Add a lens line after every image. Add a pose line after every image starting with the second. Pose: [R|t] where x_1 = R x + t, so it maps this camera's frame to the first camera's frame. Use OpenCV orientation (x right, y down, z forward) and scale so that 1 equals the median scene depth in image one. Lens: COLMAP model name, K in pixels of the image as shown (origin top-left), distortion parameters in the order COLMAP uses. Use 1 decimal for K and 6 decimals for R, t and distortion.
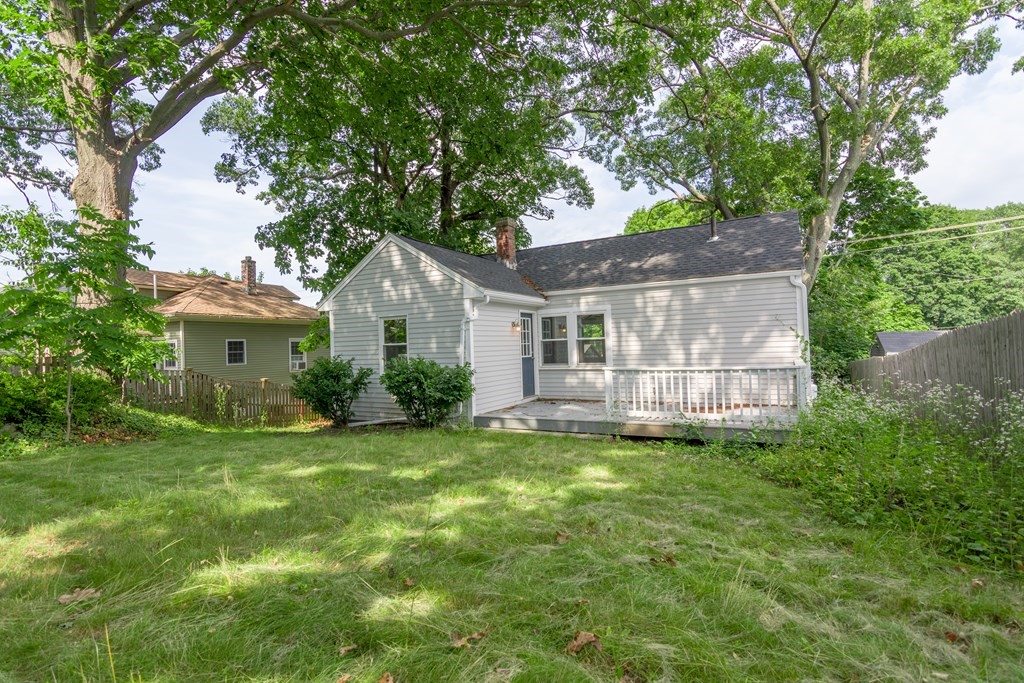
lens RADIAL K [[513.5, 0, 507.6], [0, 513.5, 342.2], [0, 0, 1]] dist [-0.009383, -0.004149]
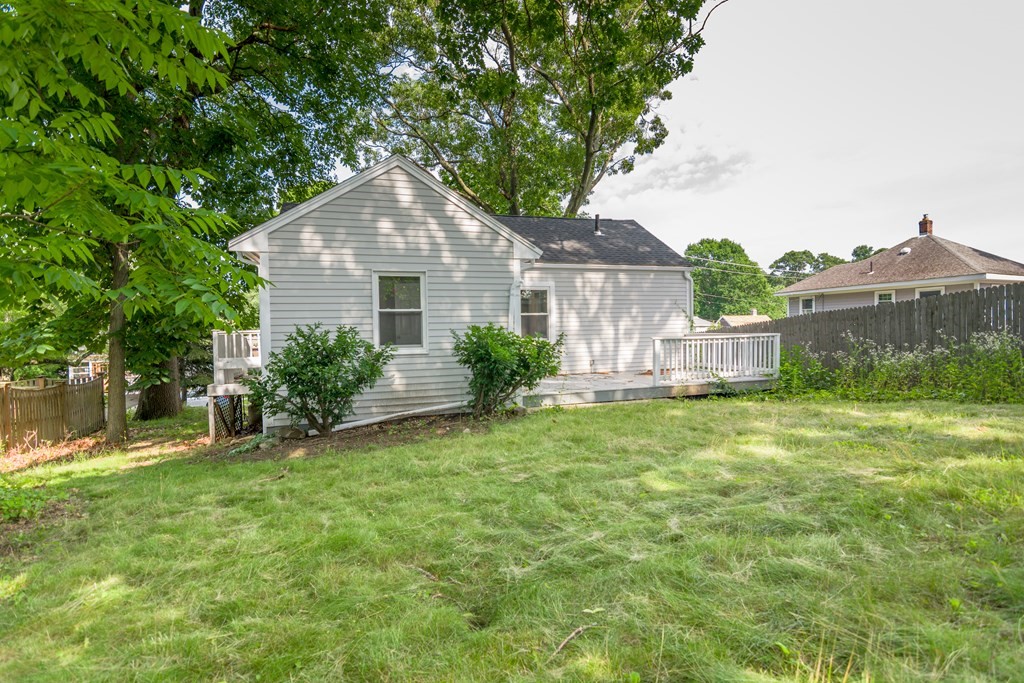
lens RADIAL K [[513.5, 0, 509.2], [0, 513.5, 341.6], [0, 0, 1]] dist [-0.009383, -0.004149]
pose [[0.662254, -0.000041, 0.749280, -0.665702], [-0.007561, 0.999949, 0.006737, 0.042877], [-0.749242, -0.010127, 0.662219, 0.407260]]
